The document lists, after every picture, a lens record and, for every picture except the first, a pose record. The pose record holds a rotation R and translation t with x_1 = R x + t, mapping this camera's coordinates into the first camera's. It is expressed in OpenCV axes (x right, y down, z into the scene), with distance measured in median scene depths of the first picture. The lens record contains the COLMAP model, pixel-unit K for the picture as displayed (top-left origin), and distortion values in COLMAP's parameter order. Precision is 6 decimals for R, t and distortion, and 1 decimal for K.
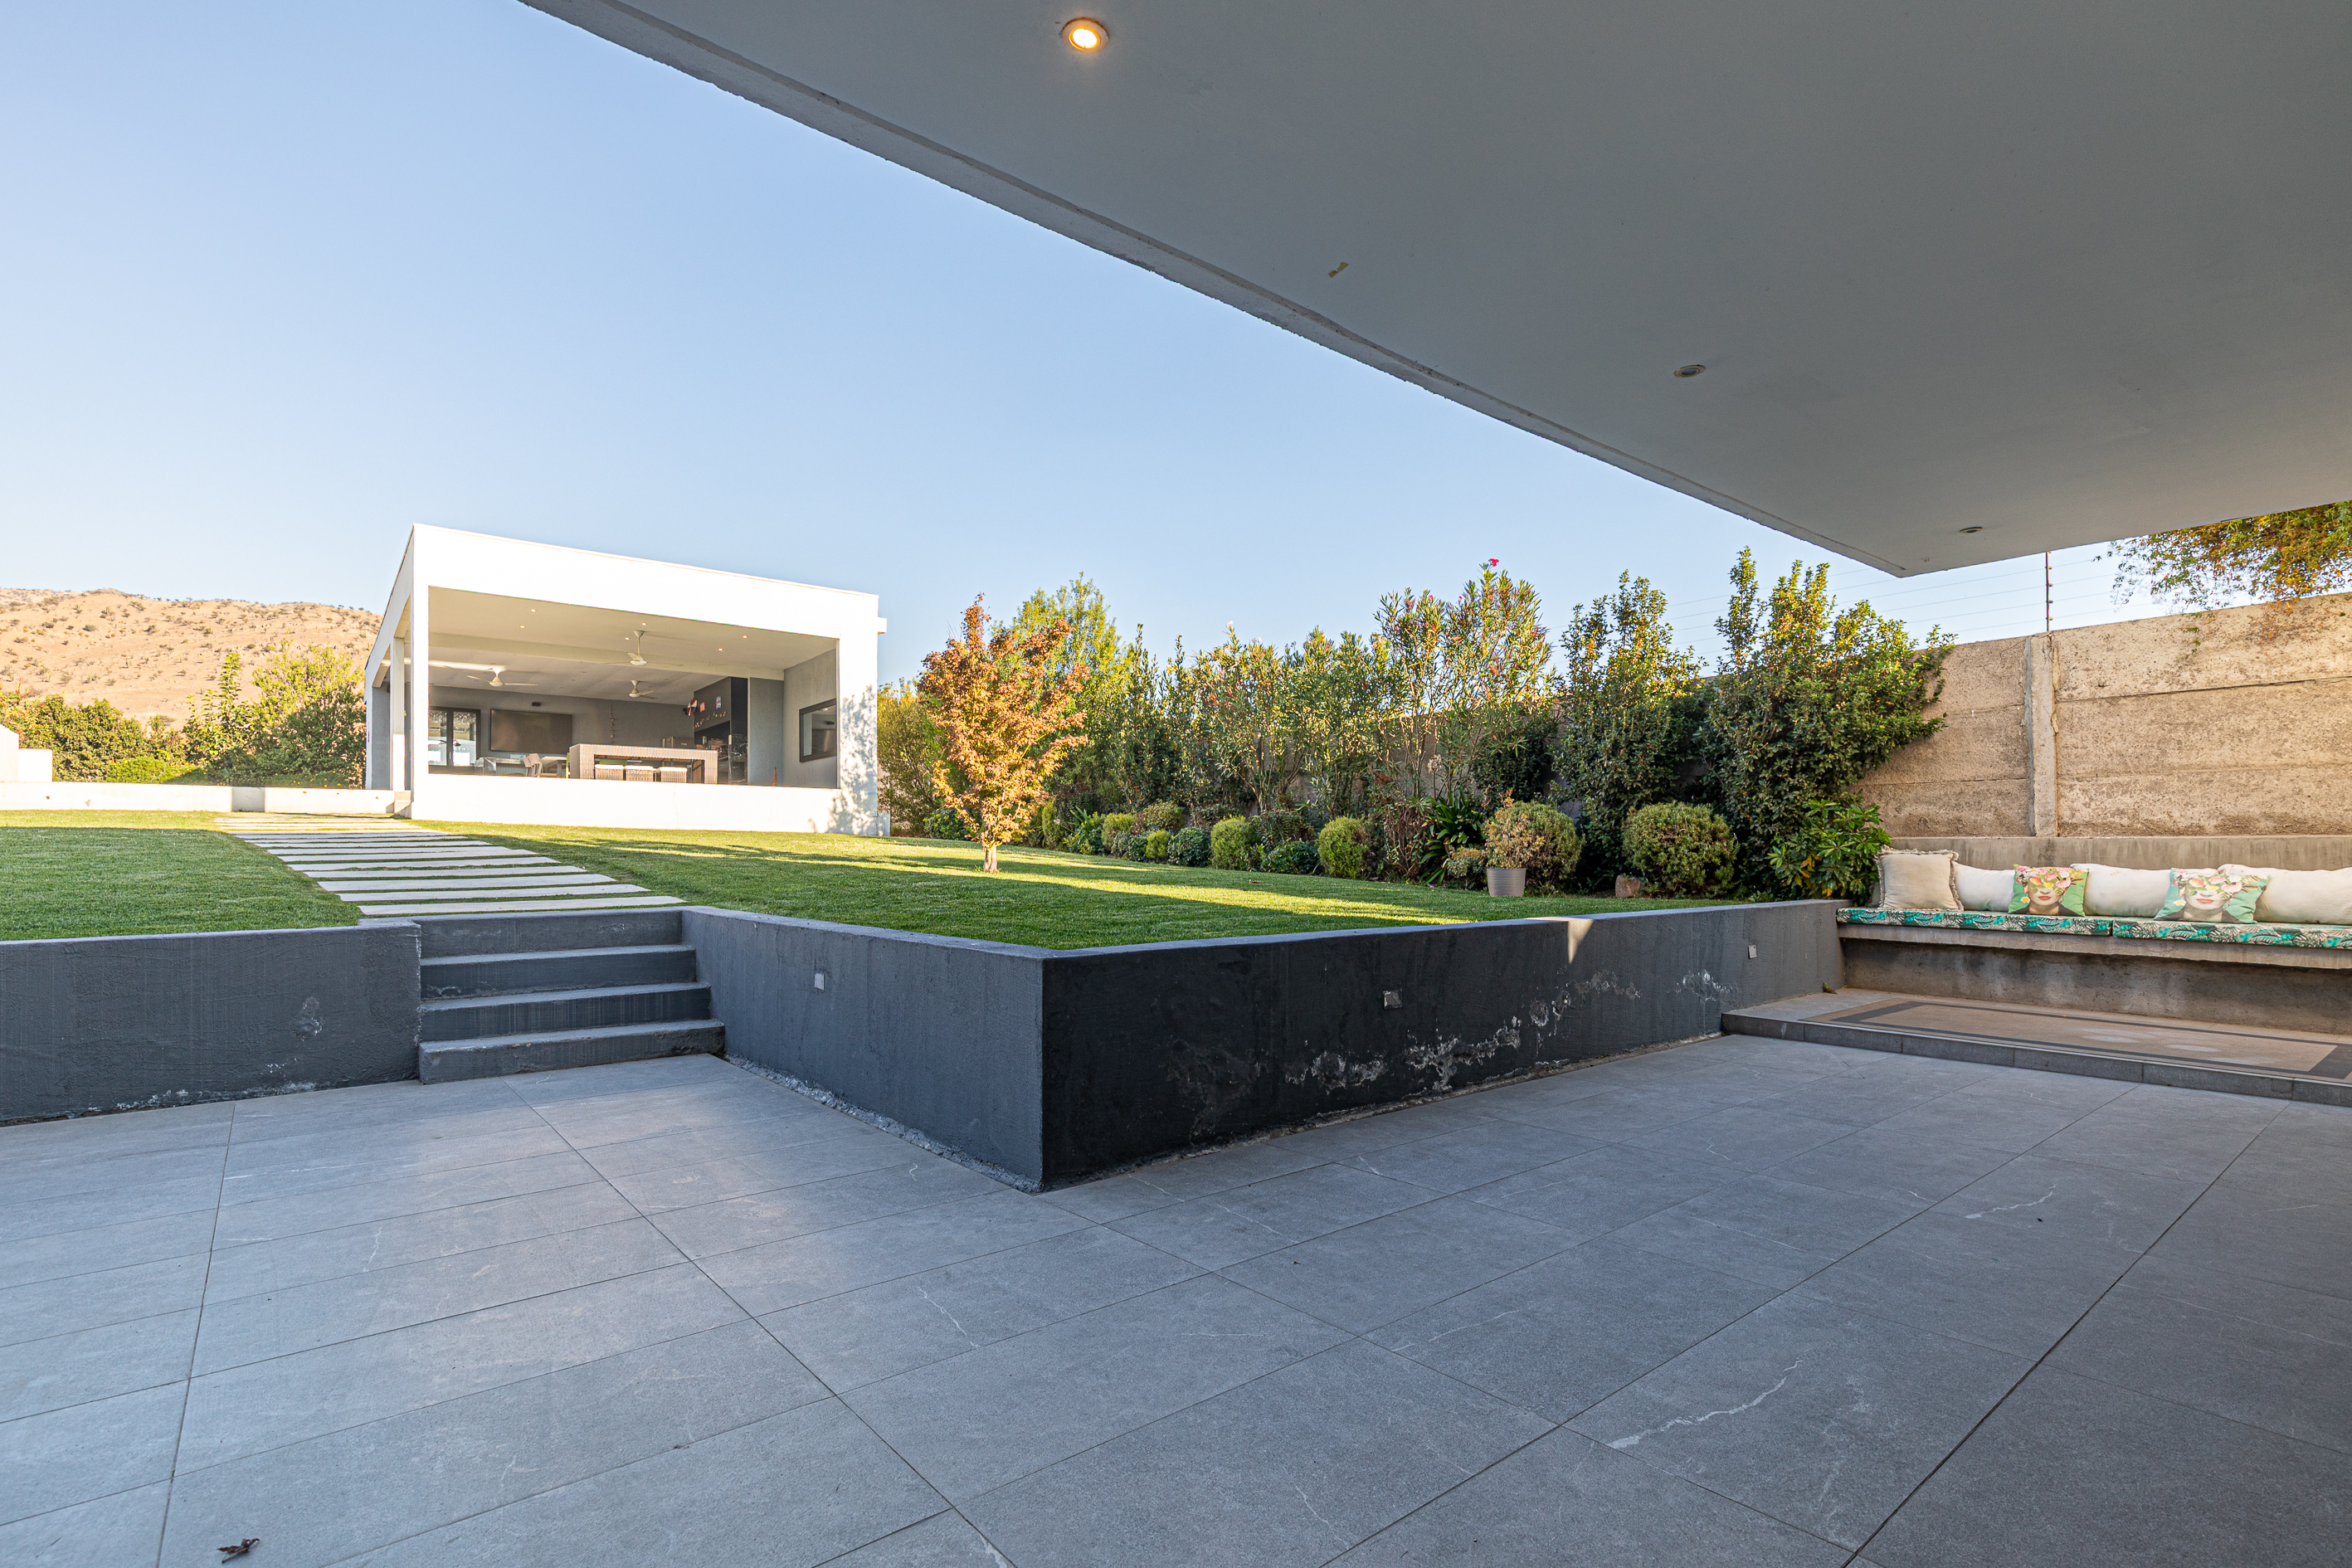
lens RADIAL K [[1075.0, 0, 1184.2], [0, 1075.0, 859.0], [0, 0, 1]] dist [0.014033, -0.001095]
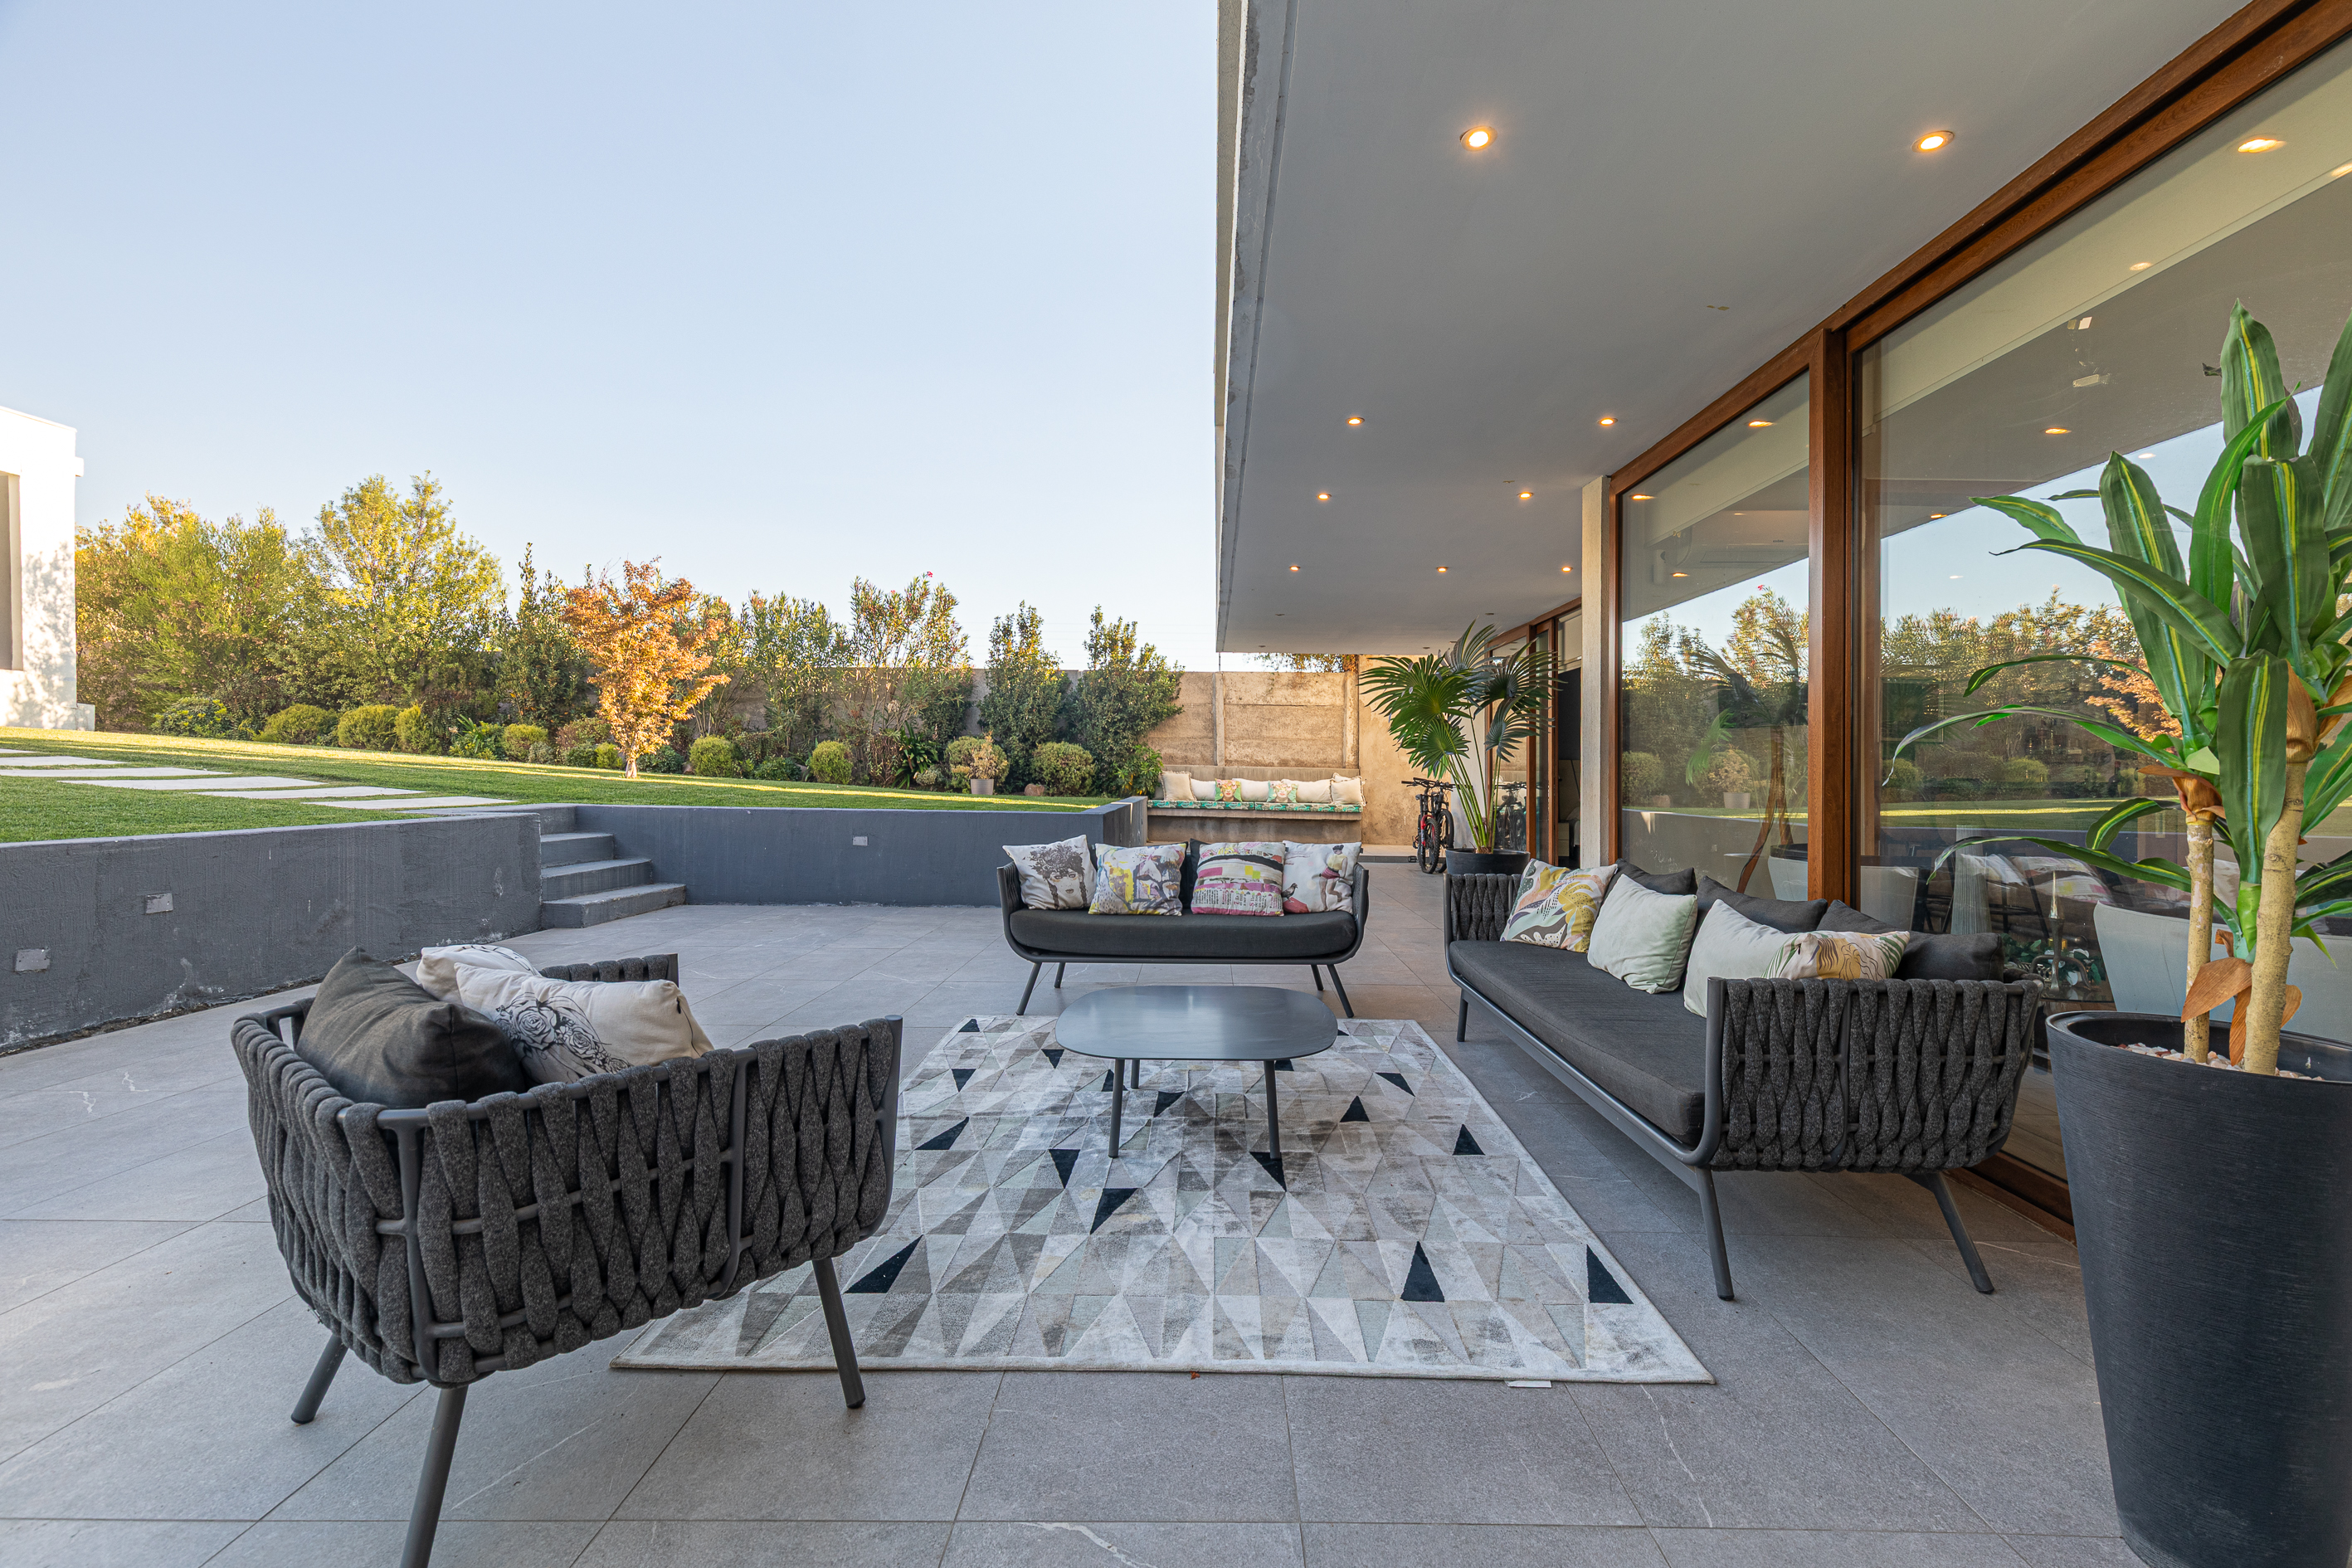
lens RADIAL K [[1075.0, 0, 1181.4], [0, 1075.0, 781.8], [0, 0, 1]] dist [0.014033, -0.001095]
pose [[0.652592, 0.006183, 0.757685, -0.815475], [-0.011556, 0.999932, 0.001794, 0.007363], [-0.757622, -0.009926, 0.652619, -0.316343]]
